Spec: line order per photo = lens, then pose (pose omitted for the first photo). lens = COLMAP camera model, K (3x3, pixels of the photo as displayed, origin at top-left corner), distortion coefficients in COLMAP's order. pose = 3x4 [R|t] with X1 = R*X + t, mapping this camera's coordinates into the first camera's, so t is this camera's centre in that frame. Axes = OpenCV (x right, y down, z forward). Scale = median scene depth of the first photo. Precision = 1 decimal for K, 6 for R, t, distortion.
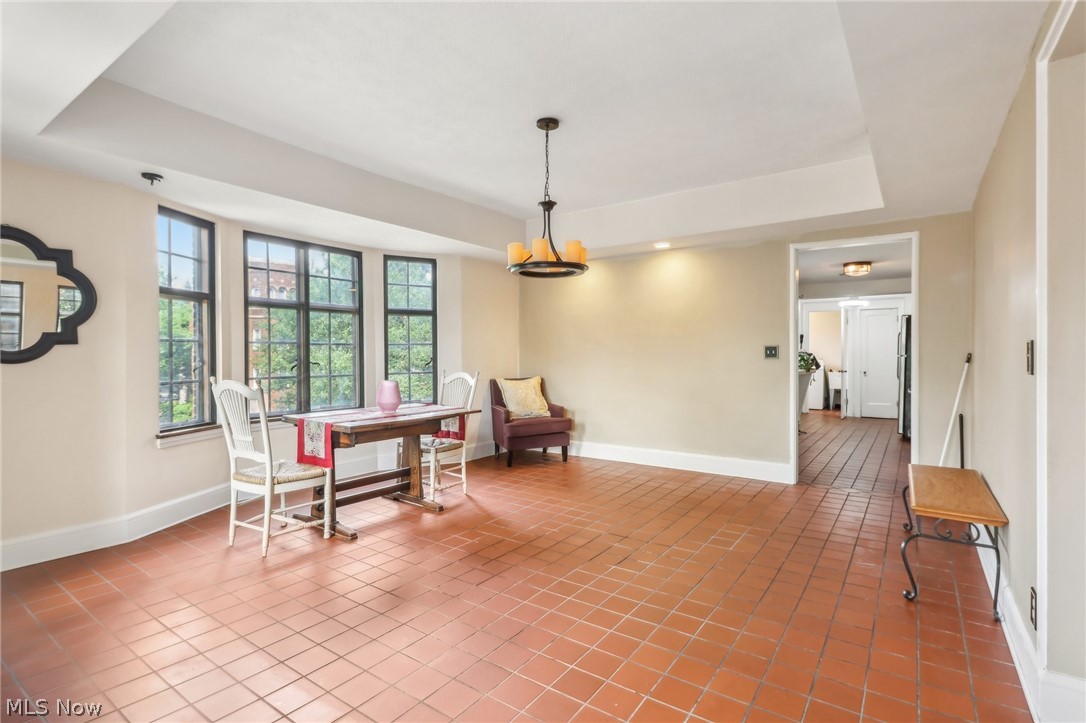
lens RADIAL K [[525.1, 0, 548.1], [0, 525.1, 360.8], [0, 0, 1]] dist [0.004851, -0.001986]
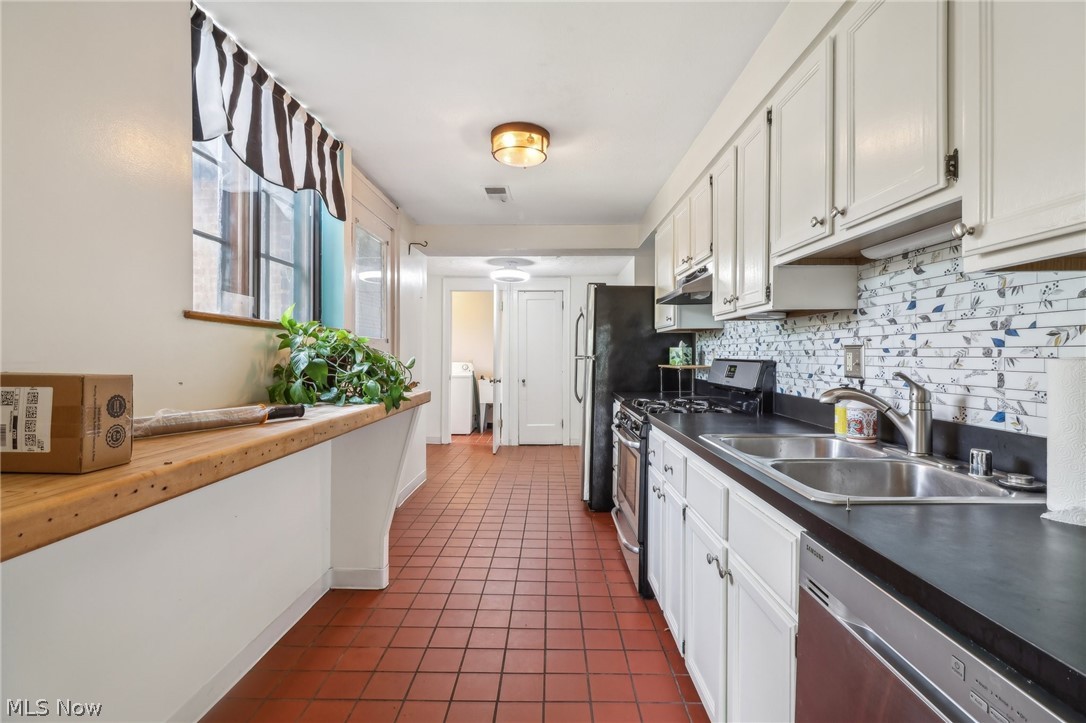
lens RADIAL K [[525.1, 0, 543.5], [0, 525.1, 356.9], [0, 0, 1]] dist [0.004851, -0.001986]
pose [[0.828019, 0.004914, 0.560678, 0.244006], [-0.000526, 0.999968, -0.007987, -0.004494], [-0.560699, 0.006318, 0.827995, 0.425667]]
